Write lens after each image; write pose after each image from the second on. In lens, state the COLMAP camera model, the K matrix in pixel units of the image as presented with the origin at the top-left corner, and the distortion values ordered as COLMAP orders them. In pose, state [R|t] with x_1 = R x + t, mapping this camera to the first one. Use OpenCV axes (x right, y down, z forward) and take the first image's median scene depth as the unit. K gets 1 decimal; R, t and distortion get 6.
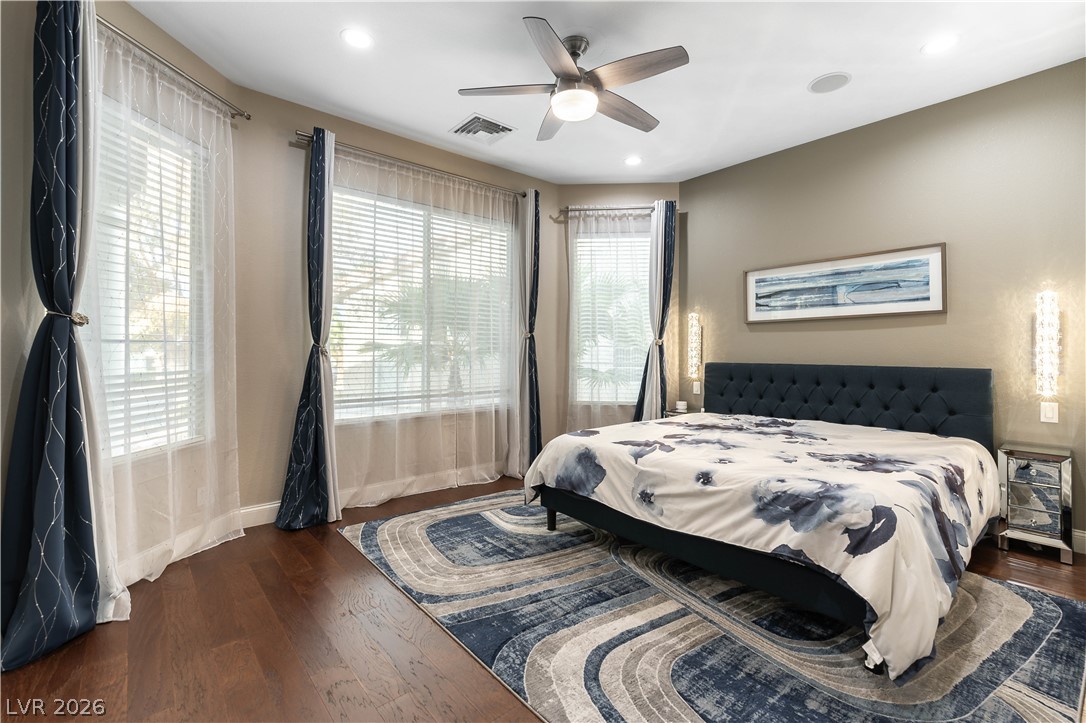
lens RADIAL K [[477.4, 0, 542.7], [0, 477.4, 352.5], [0, 0, 1]] dist [-0.001386, -0.000087]
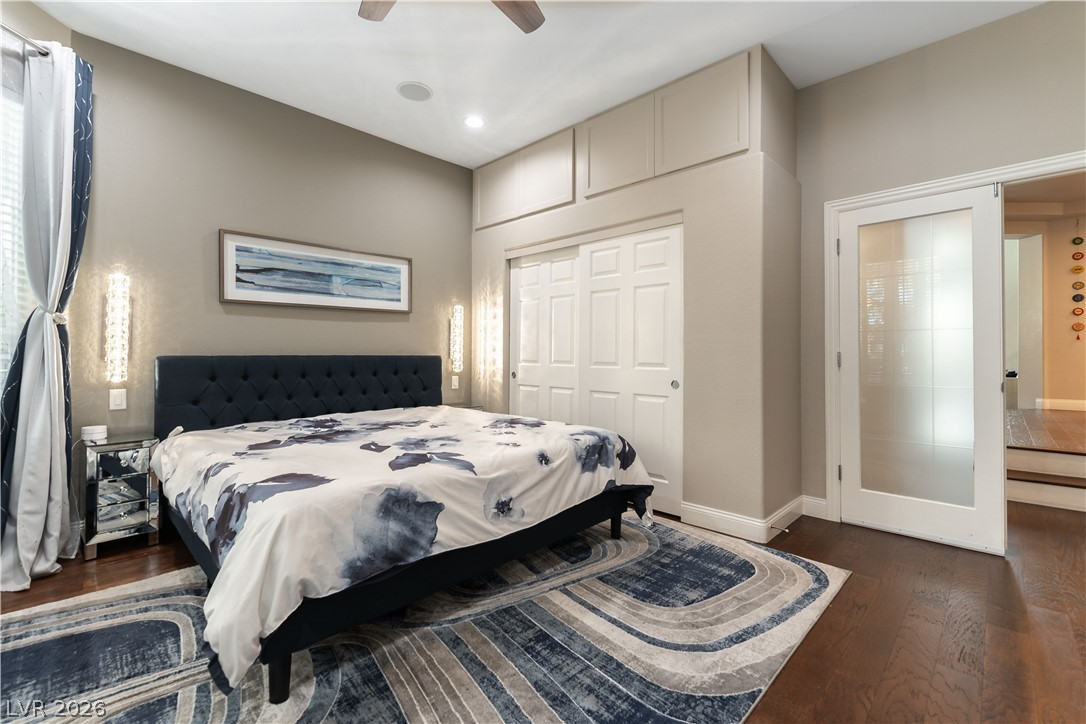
lens RADIAL K [[477.4, 0, 540.7], [0, 477.4, 360.0], [0, 0, 1]] dist [-0.001386, -0.000087]
pose [[-0.099502, -0.013991, 0.994939, -0.560412], [0.002928, 0.999893, 0.014353, 0.030098], [-0.995033, 0.004342, -0.099451, 0.919355]]
